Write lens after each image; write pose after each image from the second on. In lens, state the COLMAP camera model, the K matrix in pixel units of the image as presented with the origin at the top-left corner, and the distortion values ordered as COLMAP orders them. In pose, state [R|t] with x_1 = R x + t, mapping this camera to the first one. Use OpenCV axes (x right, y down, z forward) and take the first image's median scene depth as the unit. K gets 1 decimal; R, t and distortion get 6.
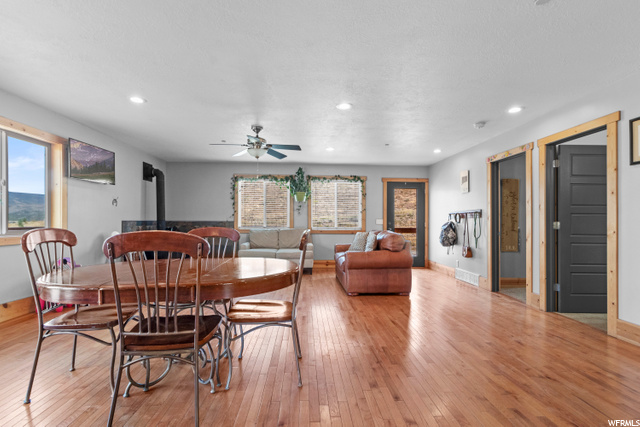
lens RADIAL K [[296.2, 0, 323.5], [0, 296.2, 219.3], [0, 0, 1]] dist [-0.000728, 0.000039]
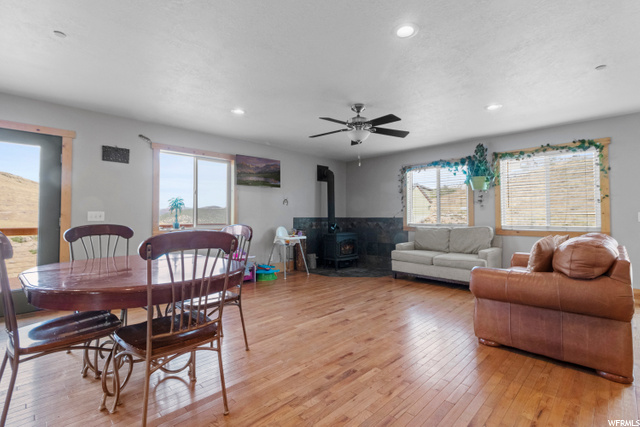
lens RADIAL K [[296.2, 0, 321.4], [0, 296.2, 208.1], [0, 0, 1]] dist [-0.000728, 0.000039]
pose [[0.675631, -0.028403, -0.736693, 0.190080], [0.009612, 0.999512, -0.029722, 0.002229], [0.737177, 0.013000, 0.675574, 0.217611]]
